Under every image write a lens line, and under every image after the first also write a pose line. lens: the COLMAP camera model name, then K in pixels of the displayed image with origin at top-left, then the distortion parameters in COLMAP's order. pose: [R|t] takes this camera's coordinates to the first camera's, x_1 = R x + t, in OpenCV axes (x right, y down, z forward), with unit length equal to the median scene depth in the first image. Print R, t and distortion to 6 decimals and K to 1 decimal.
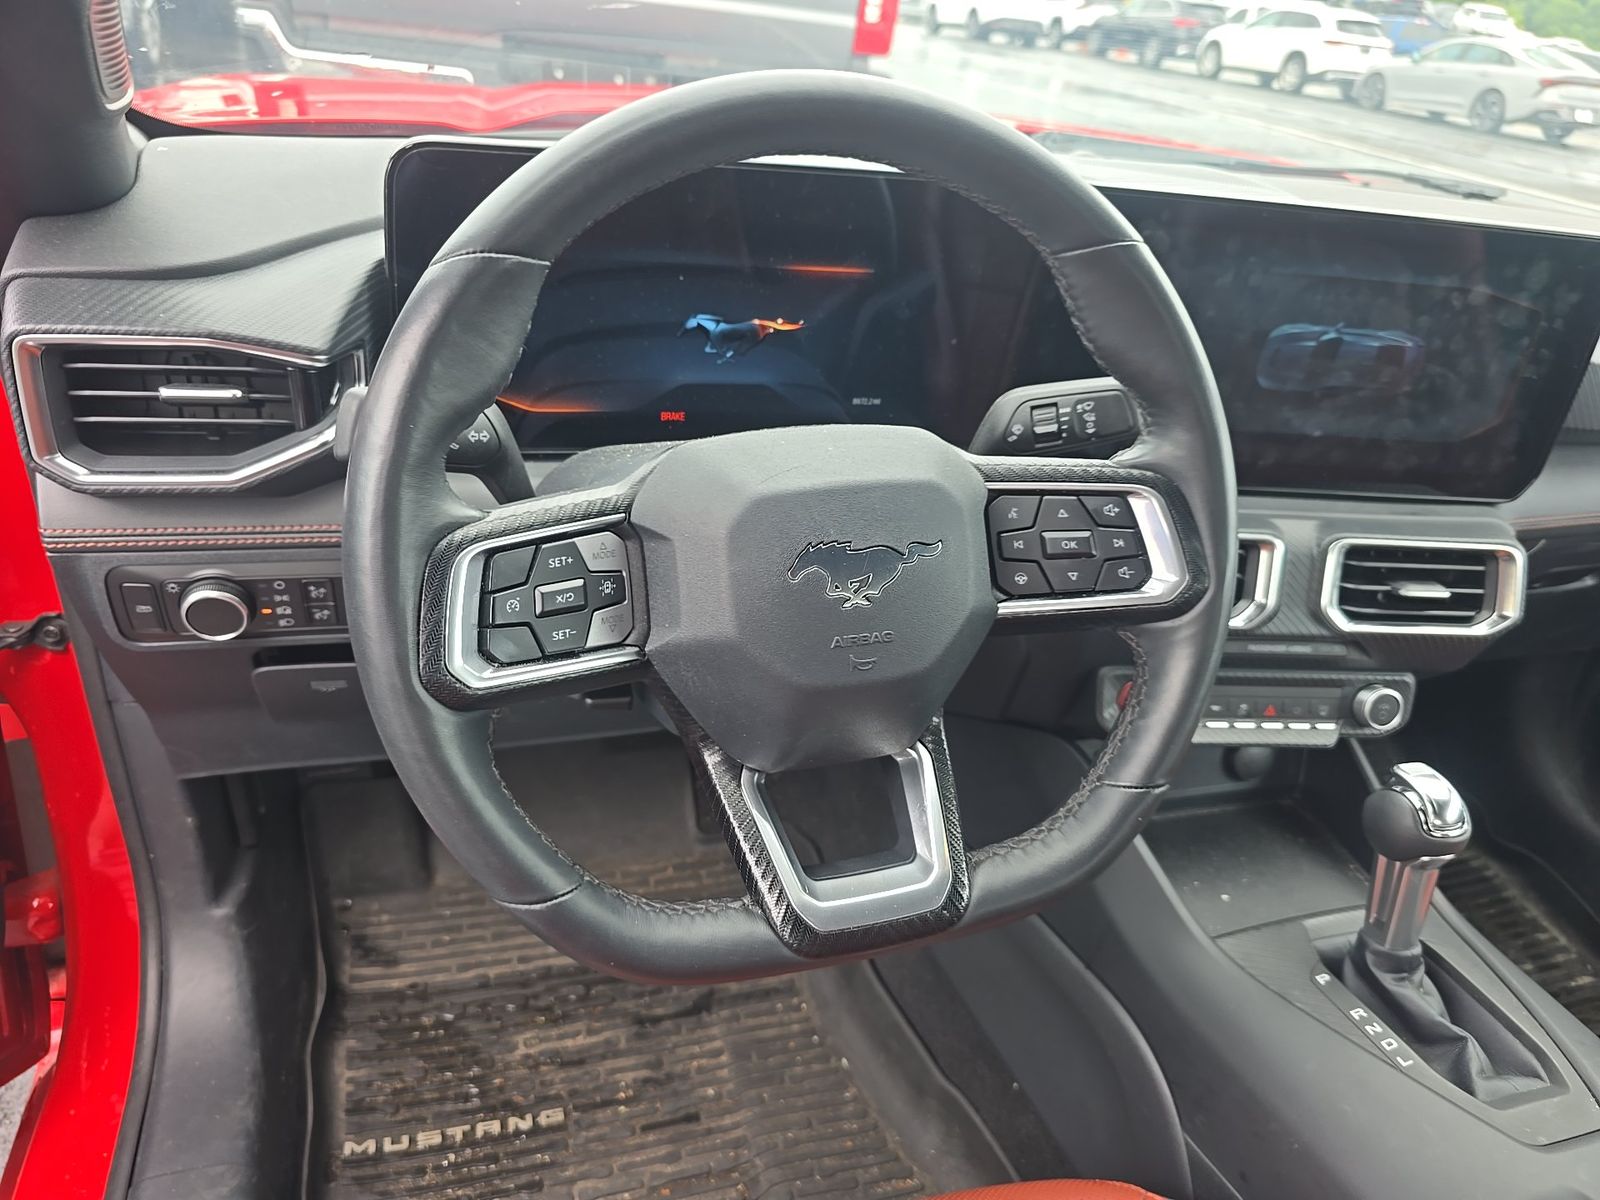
lens RADIAL K [[1143.6, 0, 800.0], [0, 1143.6, 600.0], [0, 0, 1]] dist [0.005541, 0.000058]
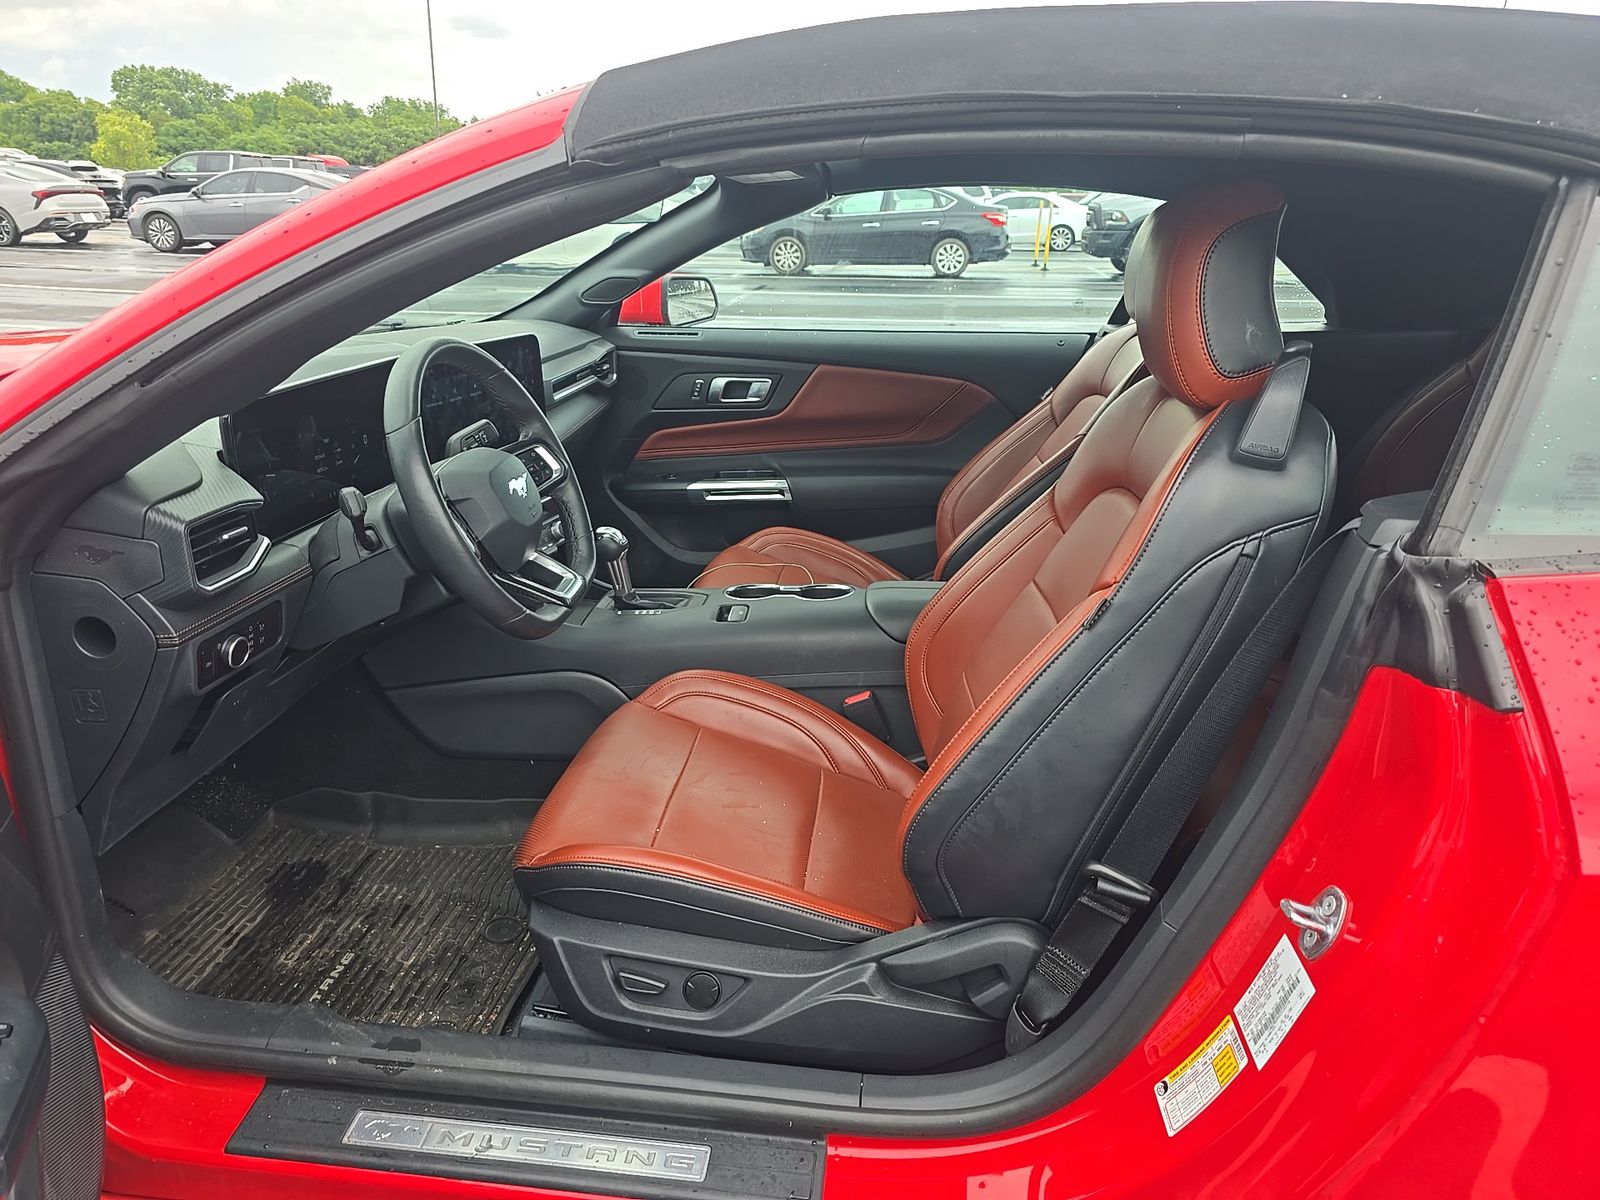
lens RADIAL K [[1143.6, 0, 800.0], [0, 1143.6, 600.0], [0, 0, 1]] dist [0.005541, 0.000058]
pose [[0.421243, -0.414102, 0.806891, -1.010386], [0.470107, 0.860525, 0.196205, 0.001415], [-0.775599, 0.296675, 0.557163, -0.523465]]
